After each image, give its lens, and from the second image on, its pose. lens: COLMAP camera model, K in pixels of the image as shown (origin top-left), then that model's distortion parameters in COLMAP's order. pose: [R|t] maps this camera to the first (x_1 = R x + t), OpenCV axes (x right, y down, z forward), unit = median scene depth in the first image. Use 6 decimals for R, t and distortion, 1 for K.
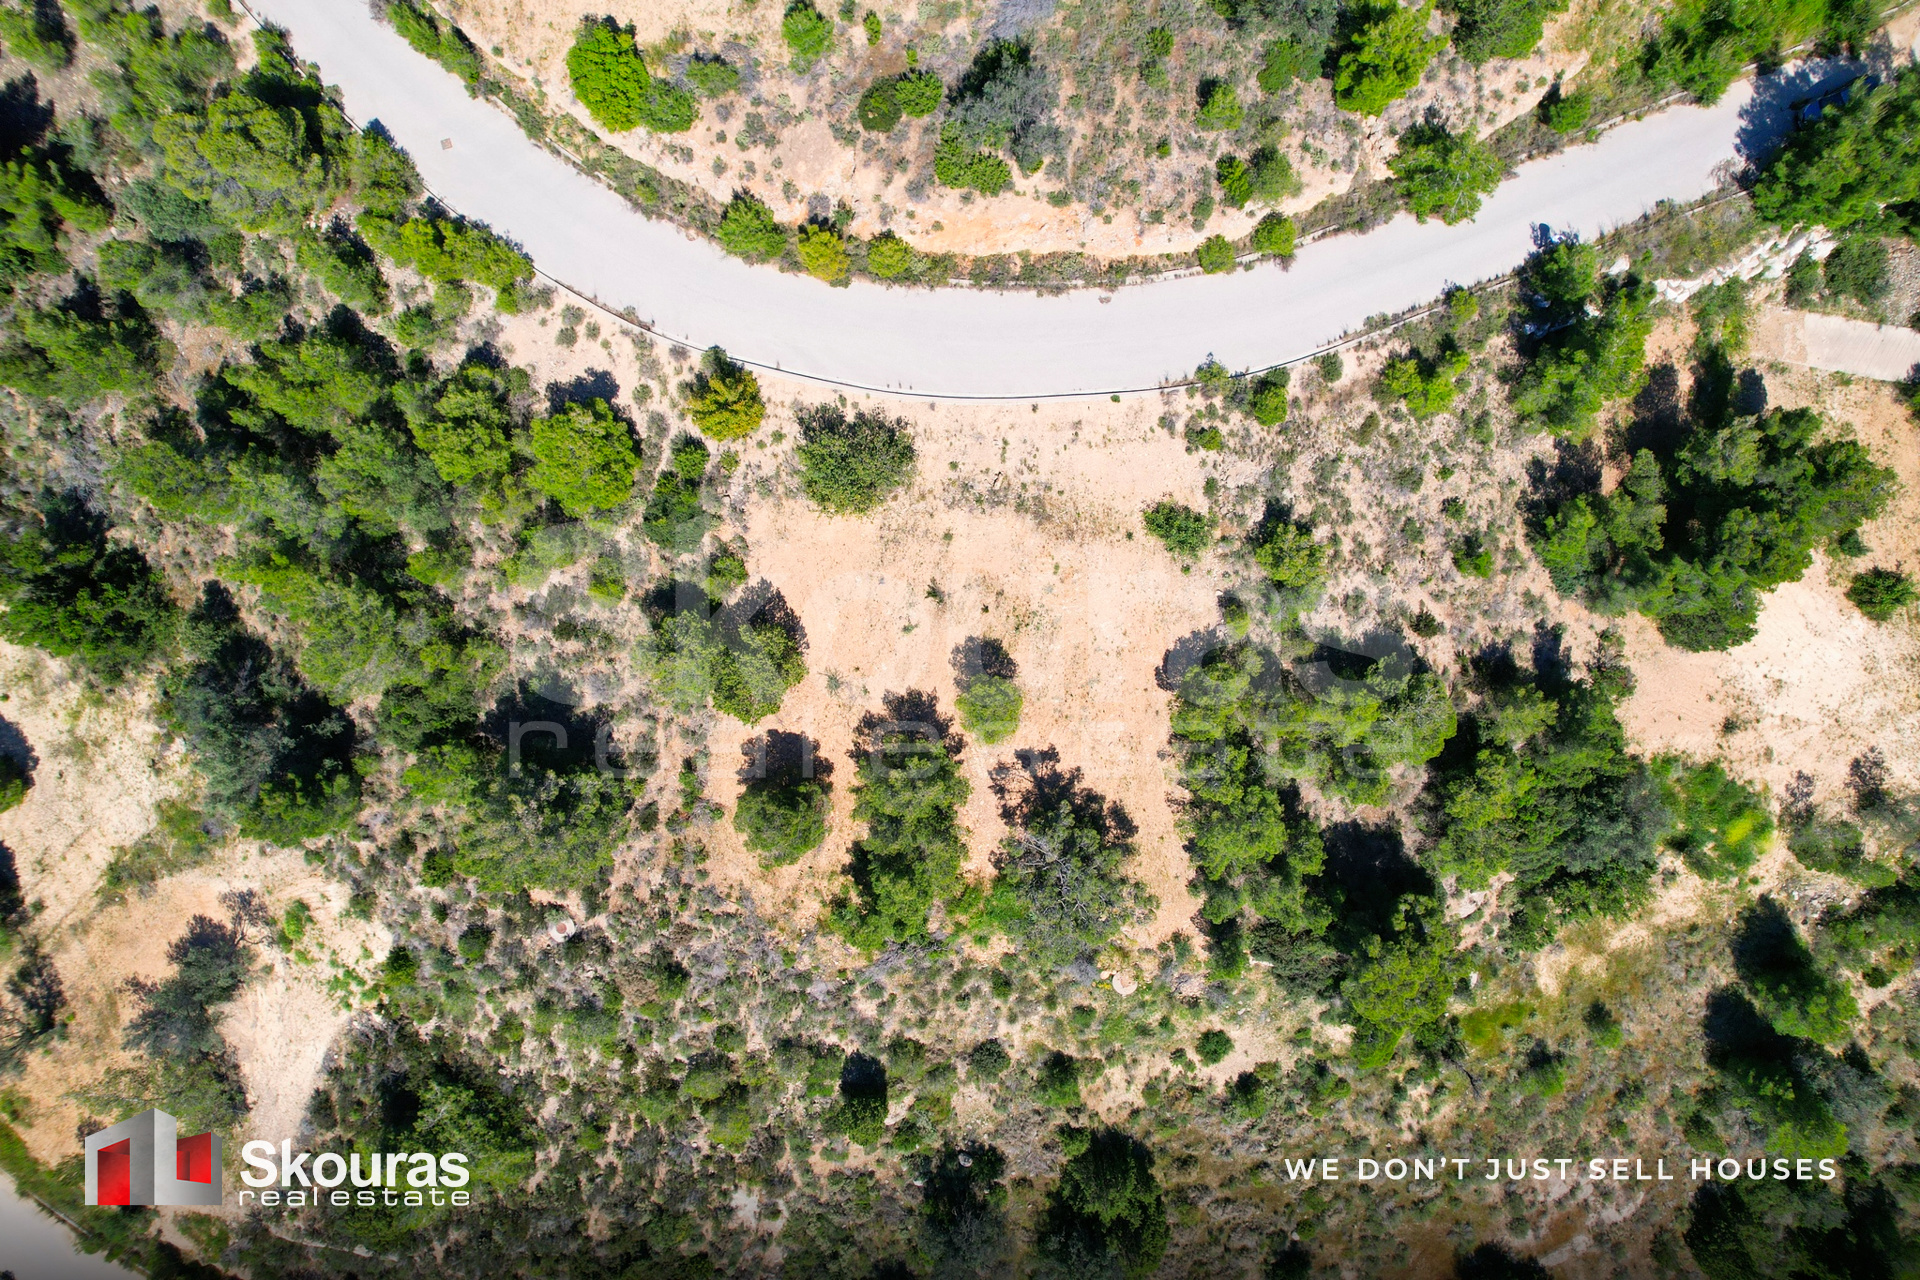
lens RADIAL K [[1196.4, 0, 968.3], [0, 1196.4, 642.8], [0, 0, 1]] dist [-0.064707, 0.042737]
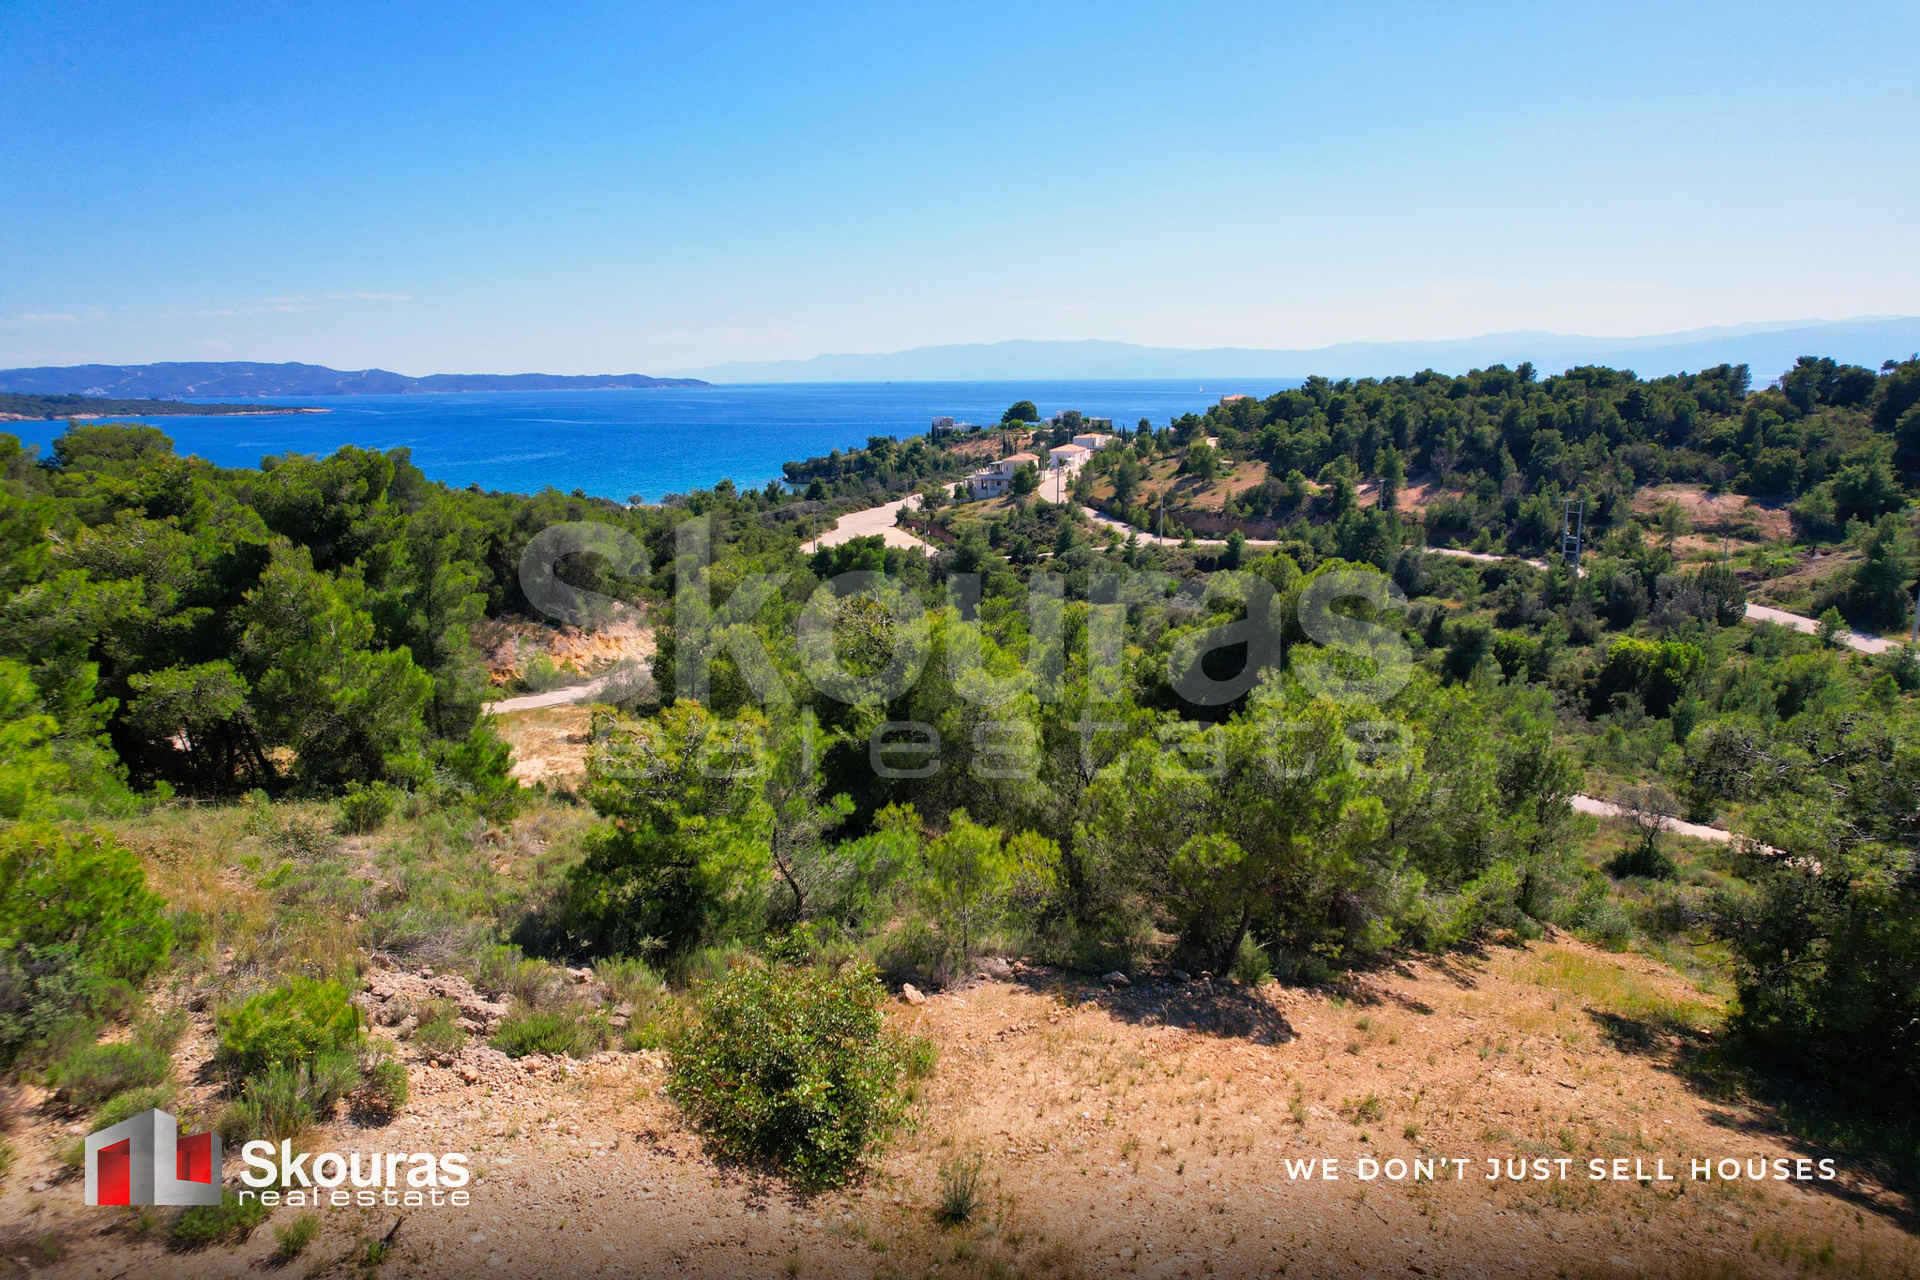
lens RADIAL K [[1221.6, 0, 965.1], [0, 1221.6, 639.4], [0, 0, 1]] dist [-0.065196, 0.048446]
pose [[-0.617887, -0.159188, 0.769984, 0.006776], [0.786267, -0.125012, 0.605108, -0.182887], [-0.000068, 0.979301, 0.202407, 0.855614]]
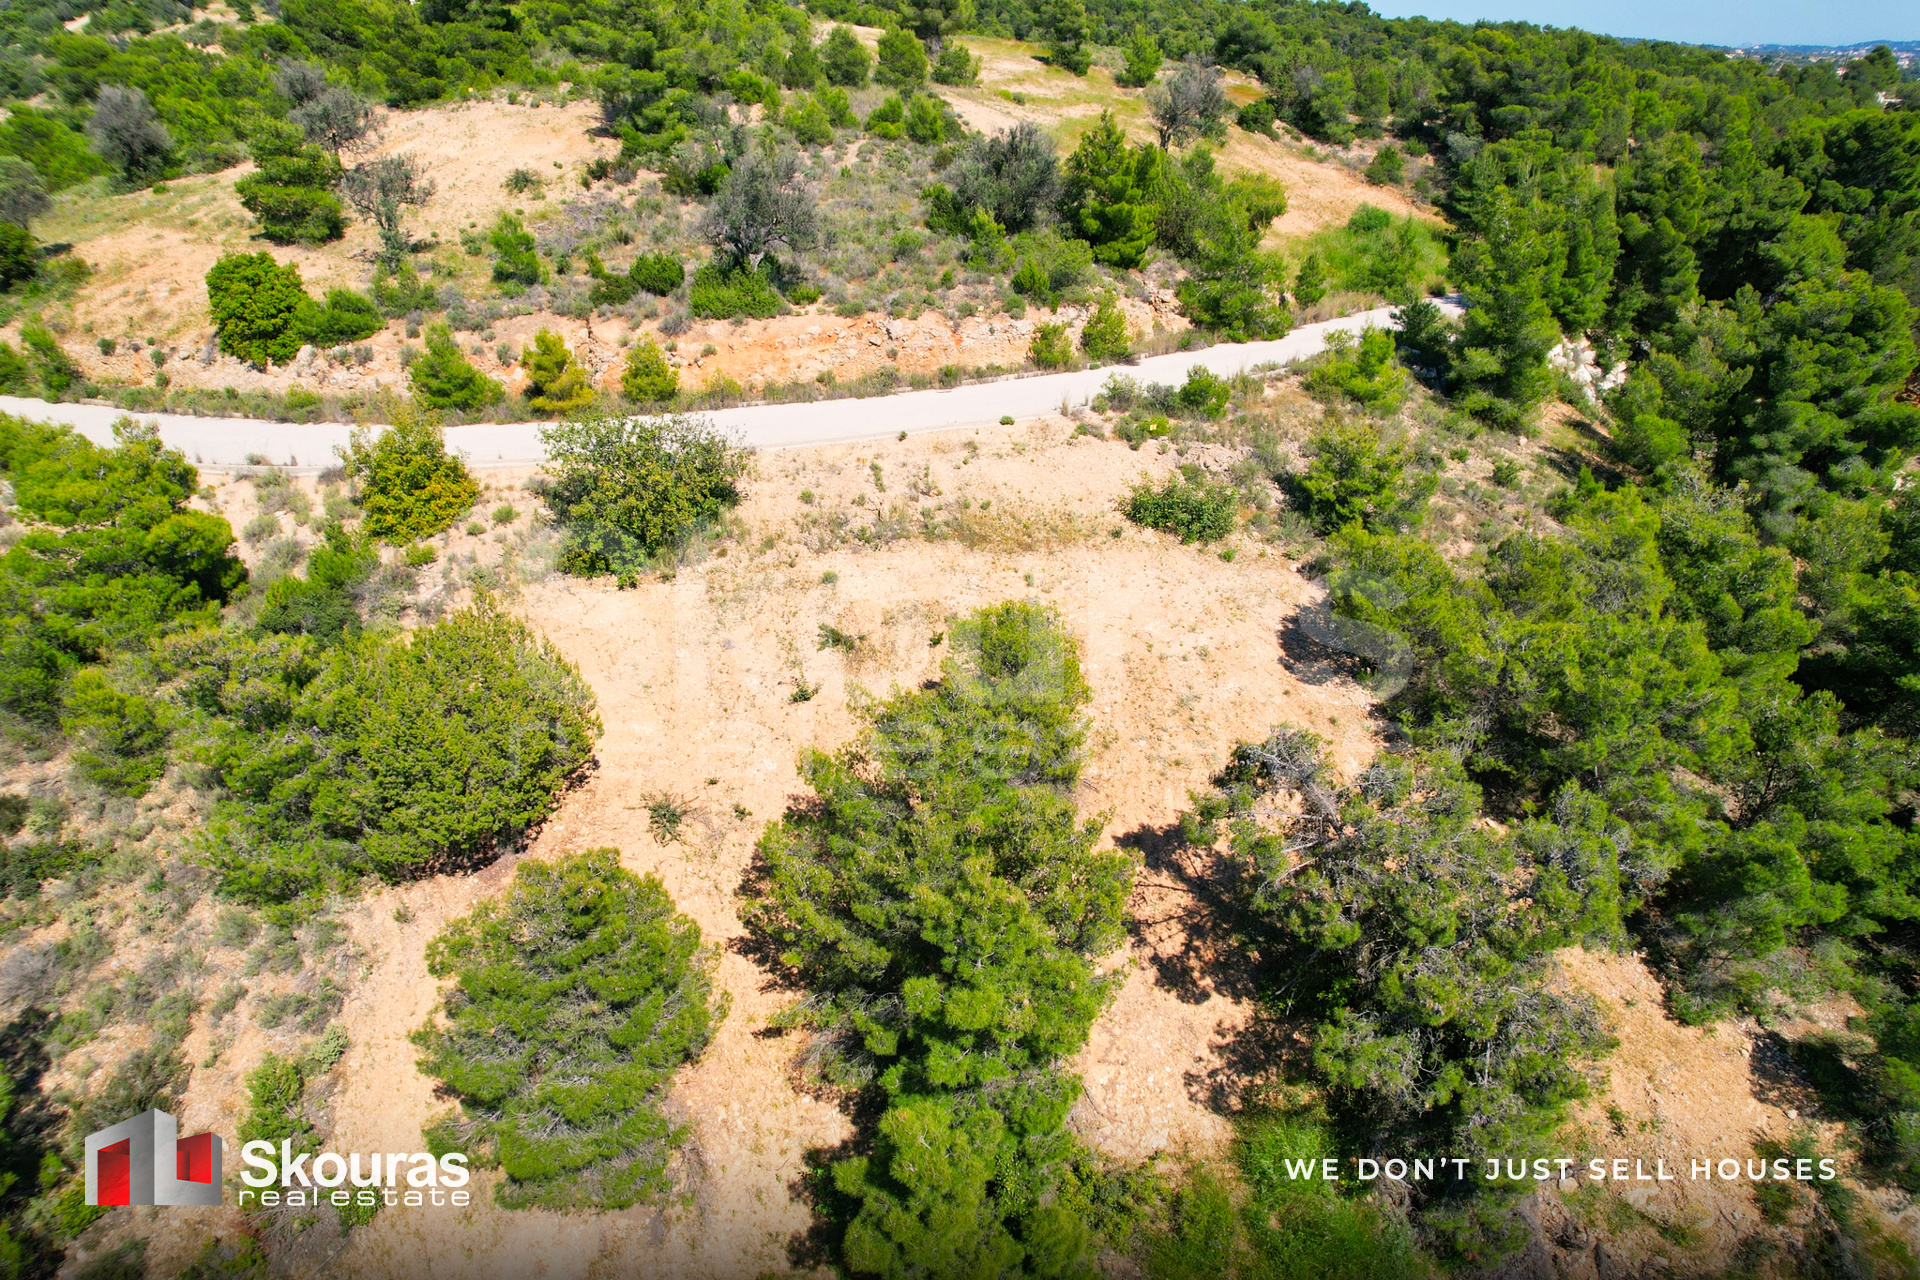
lens RADIAL K [[1224.4, 0, 966.0], [0, 1224.4, 641.9], [0, 0, 1]] dist [-0.081739, 0.075296]
pose [[0.931985, -0.167013, 0.321731, -0.143215], [0.362476, 0.419828, -0.832079, 0.414627], [0.003897, 0.892105, 0.451811, 0.747226]]
